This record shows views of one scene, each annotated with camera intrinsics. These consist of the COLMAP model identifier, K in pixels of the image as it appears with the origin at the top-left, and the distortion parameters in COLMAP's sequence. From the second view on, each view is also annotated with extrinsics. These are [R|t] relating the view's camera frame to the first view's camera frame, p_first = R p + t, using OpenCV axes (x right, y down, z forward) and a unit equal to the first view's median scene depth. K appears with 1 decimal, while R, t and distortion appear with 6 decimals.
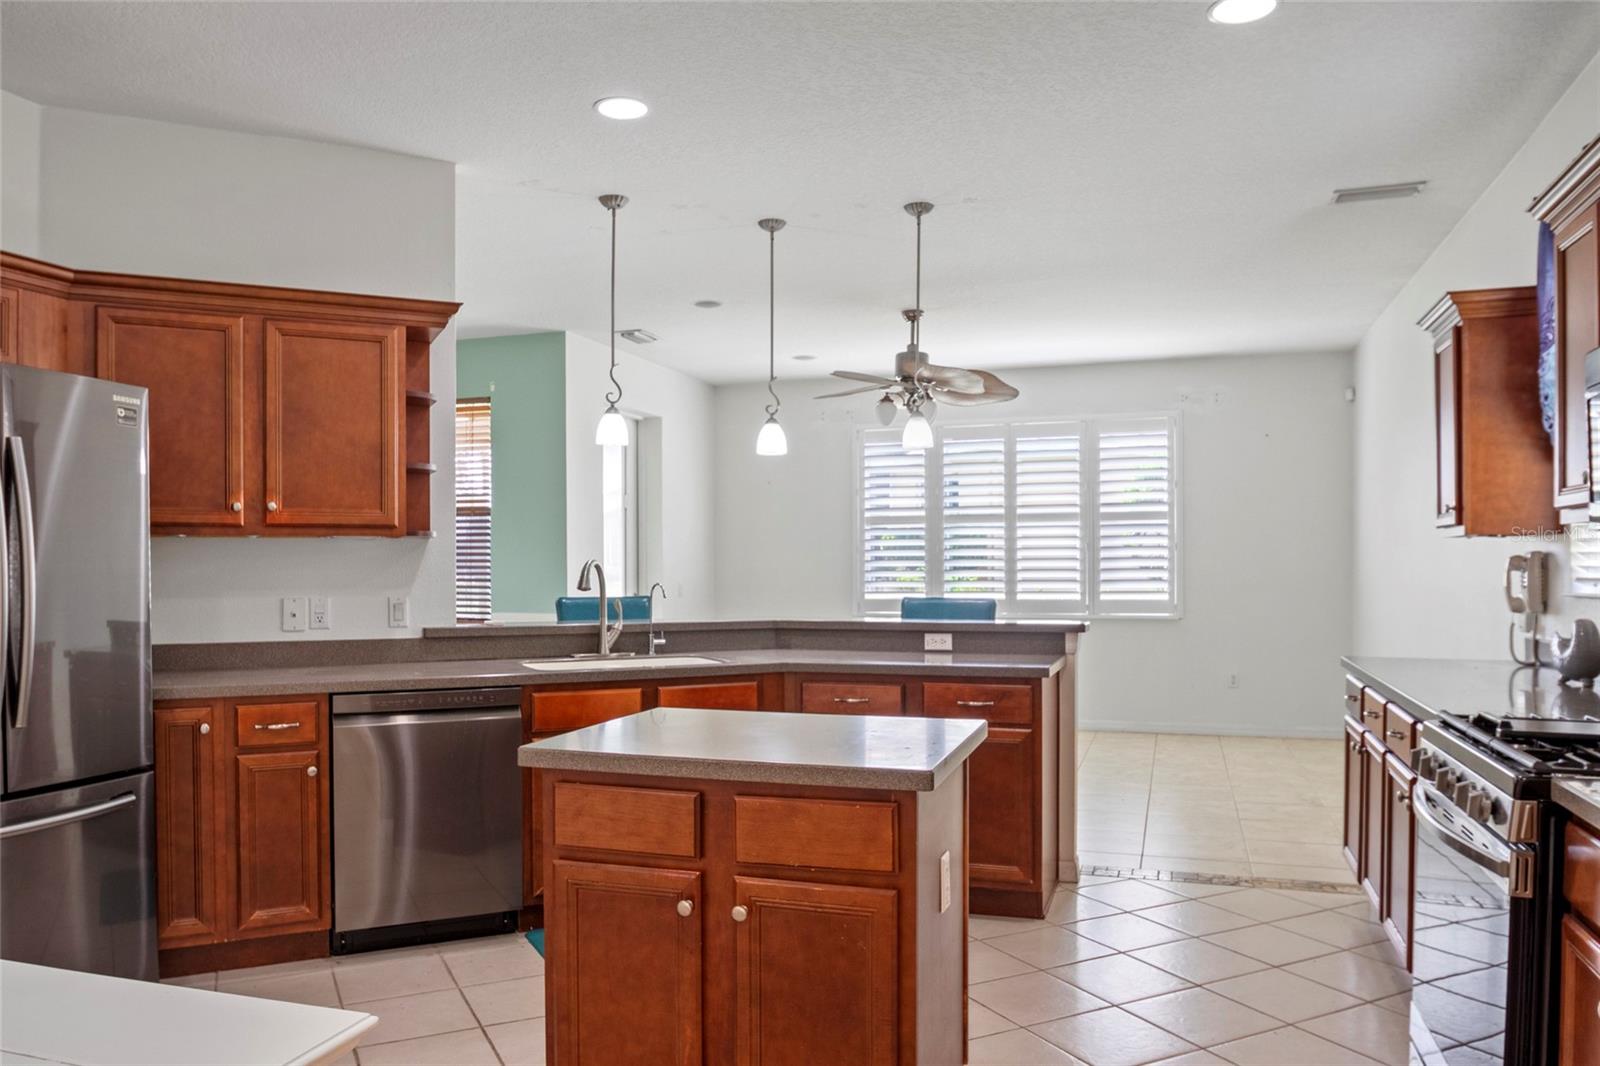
lens RADIAL K [[1150.4, 0, 796.9], [0, 1150.4, 575.3], [0, 0, 1]] dist [-0.041550, 0.009622]
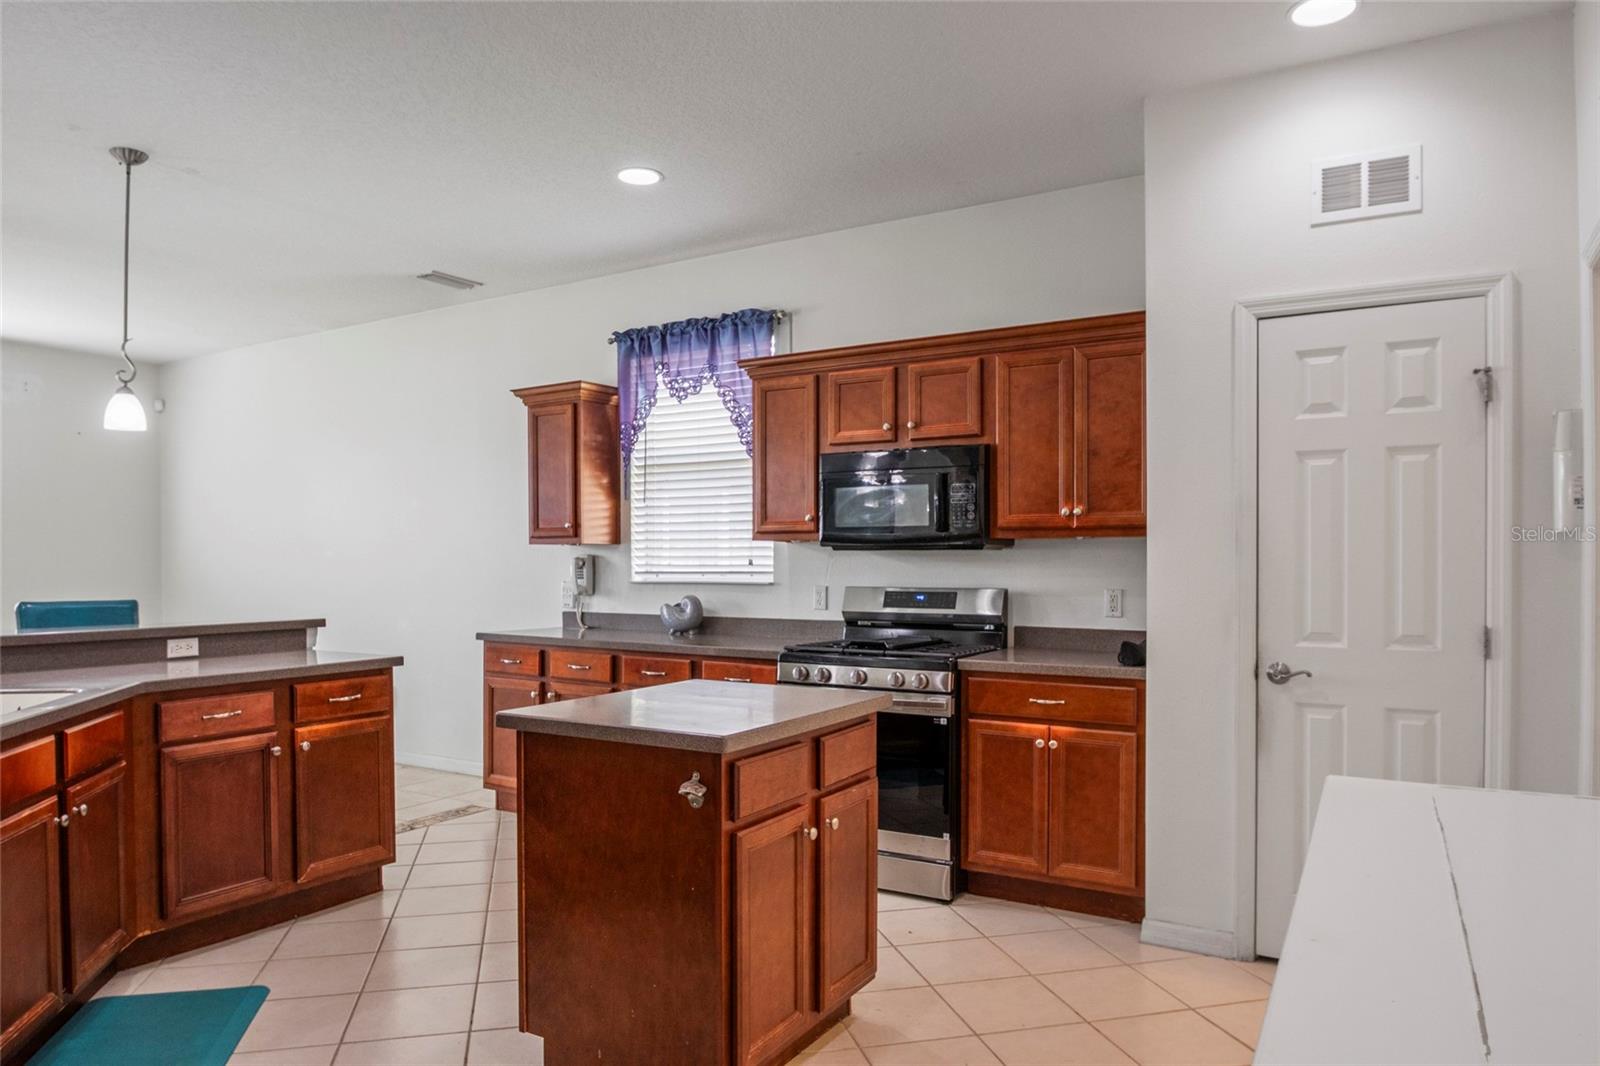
lens RADIAL K [[1039.8, 0, 768.9], [0, 1039.8, 564.9], [0, 0, 1]] dist [-0.024692, -0.004041]
pose [[0.232156, -0.001720, 0.972677, -0.611642], [0.009507, 0.999955, -0.000501, -0.003092], [-0.972632, 0.009364, 0.232162, 0.390250]]
